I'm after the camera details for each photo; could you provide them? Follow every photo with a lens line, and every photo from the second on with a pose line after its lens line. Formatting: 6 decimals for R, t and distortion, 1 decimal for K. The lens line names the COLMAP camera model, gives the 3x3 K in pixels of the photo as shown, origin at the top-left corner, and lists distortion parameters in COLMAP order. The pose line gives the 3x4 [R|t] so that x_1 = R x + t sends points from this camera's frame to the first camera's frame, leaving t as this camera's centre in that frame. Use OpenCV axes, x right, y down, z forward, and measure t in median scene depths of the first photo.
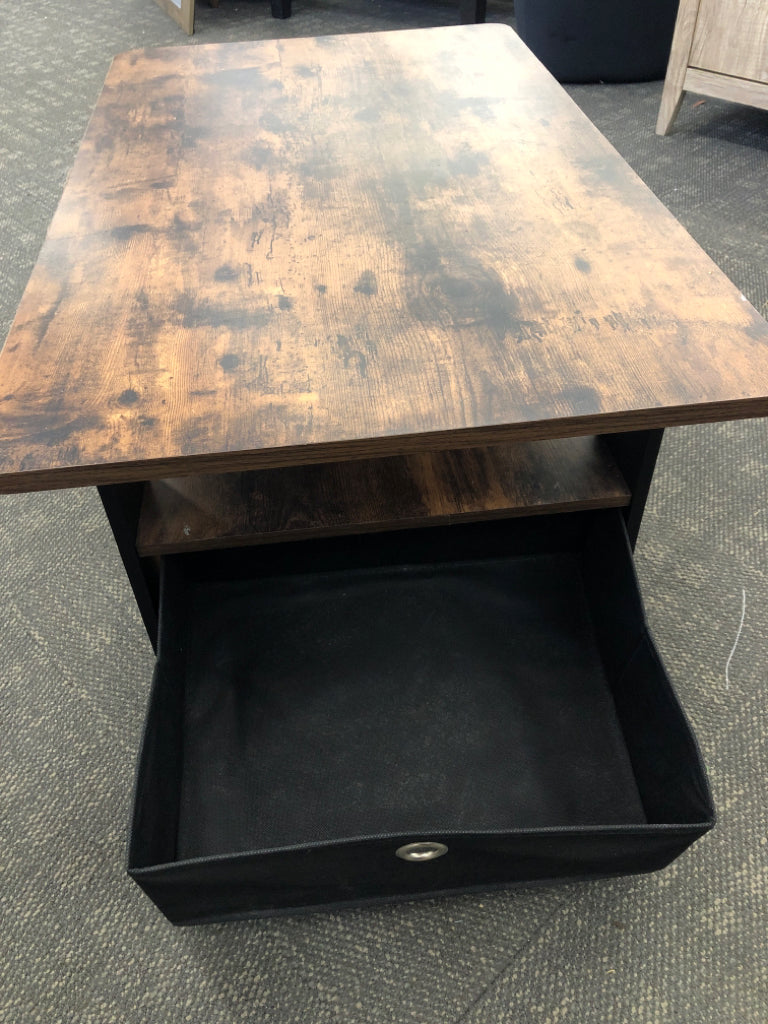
lens RADIAL K [[843.3, 0, 386.3], [0, 843.3, 509.0], [0, 0, 1]] dist [0.029766, -0.031084]
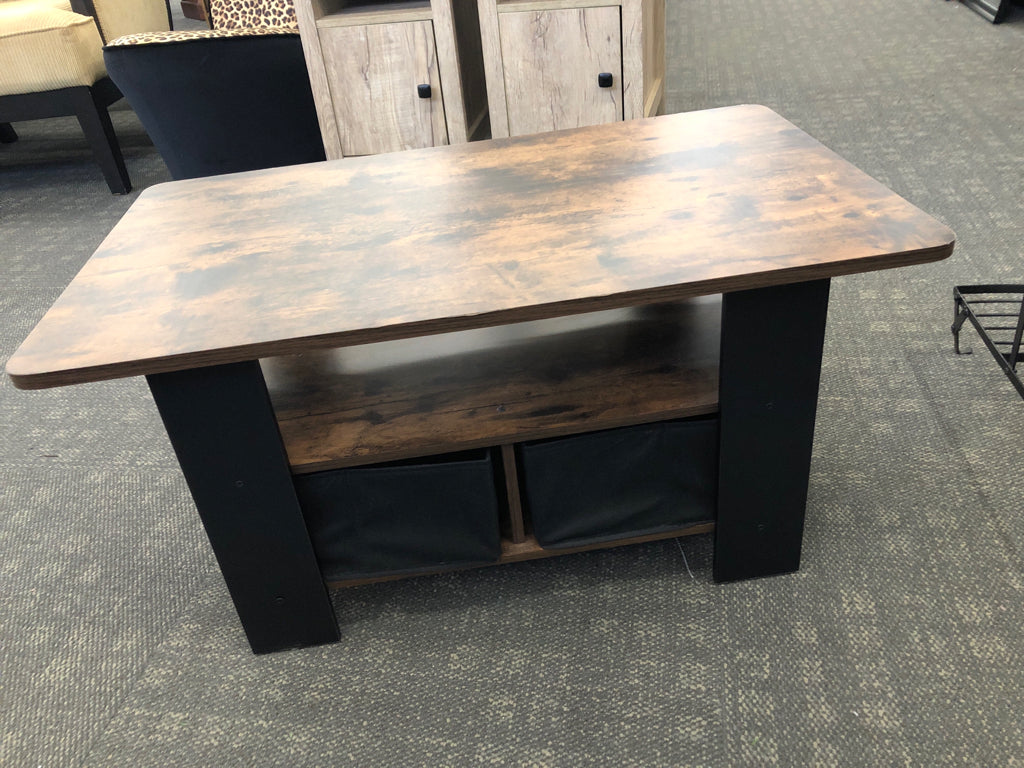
lens RADIAL K [[843.3, 0, 507.4], [0, 843.3, 381.3], [0, 0, 1]] dist [0.029766, -0.031084]
pose [[0.018267, -0.508629, 0.860792, -1.326557], [0.753113, 0.573278, 0.322759, -0.685291], [-0.657638, 0.642378, 0.393527, 0.727525]]
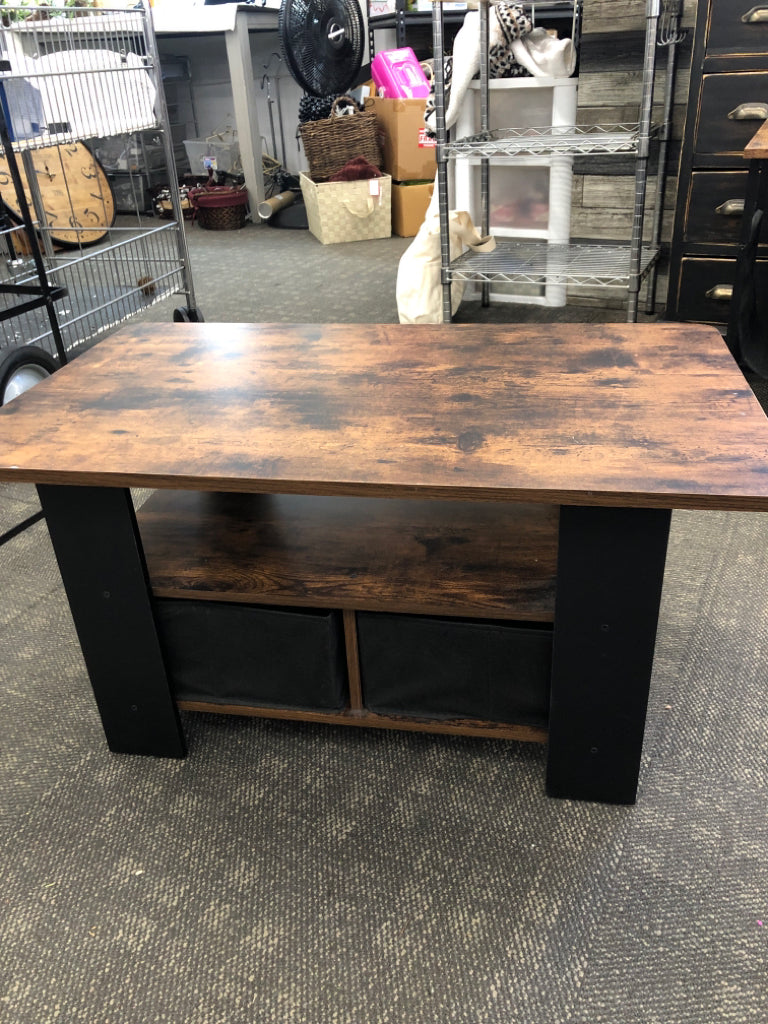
lens RADIAL K [[843.3, 0, 379.4], [0, 843.3, 516.5], [0, 0, 1]] dist [0.029766, -0.031084]
pose [[-0.296236, 0.500035, -0.813763, 1.178583], [-0.607384, 0.558908, 0.564541, -1.130225], [0.737108, 0.661504, 0.138145, 1.070129]]
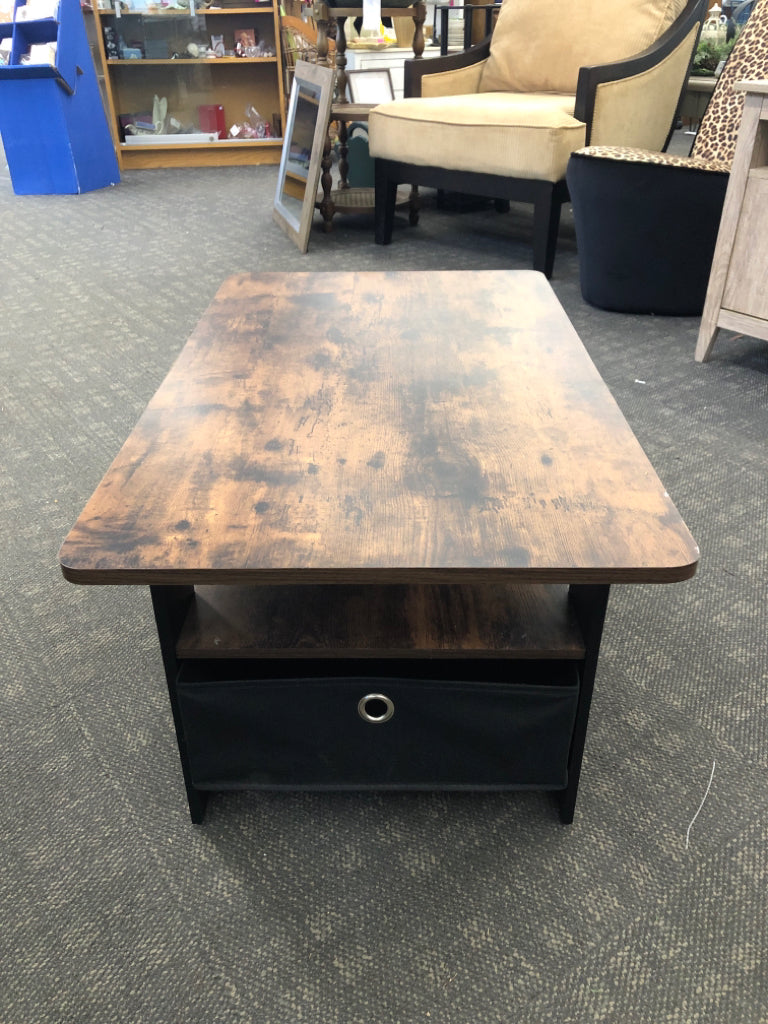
lens RADIAL K [[843.3, 0, 388.5], [0, 843.3, 506.8], [0, 0, 1]] dist [0.029766, -0.031084]
pose [[0.991645, 0.085935, -0.096203, 0.108123], [-0.104534, 0.972317, -0.208977, 0.063078], [0.075581, 0.217287, 0.973177, -0.214145]]
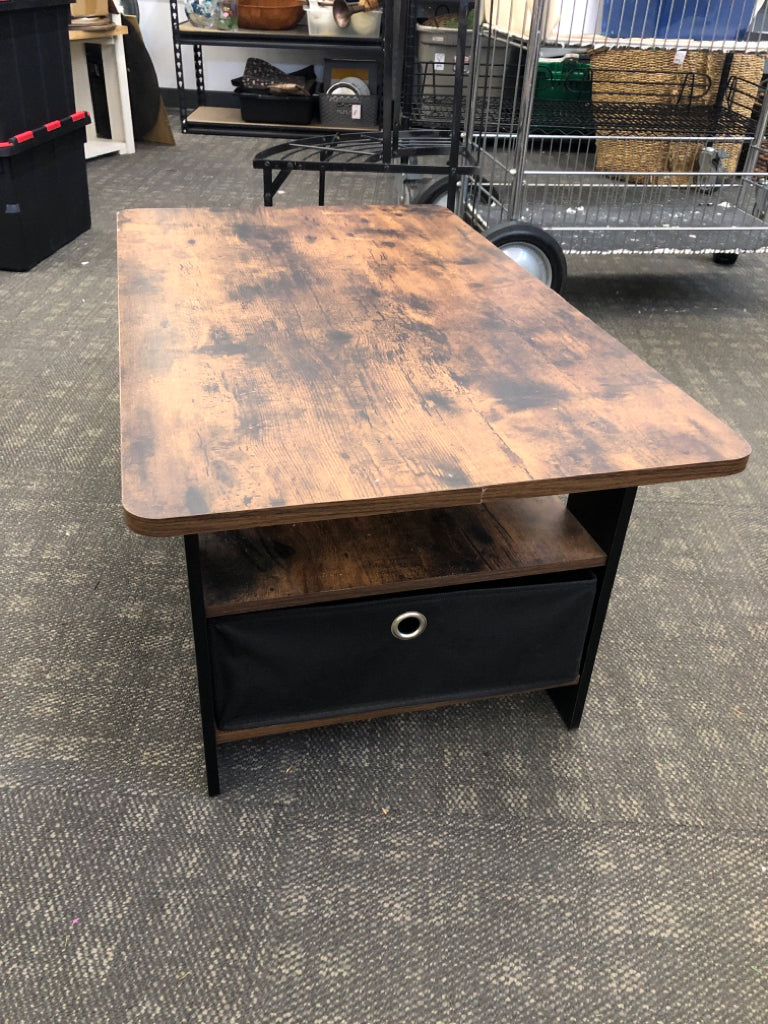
lens RADIAL K [[843.3, 0, 382.8], [0, 843.3, 508.9], [0, 0, 1]] dist [0.029766, -0.031084]
pose [[-0.990457, 0.064056, -0.122032, 0.074467], [-0.103391, 0.240138, 0.965217, -1.689856], [0.091132, 0.968623, -0.231224, 1.753987]]
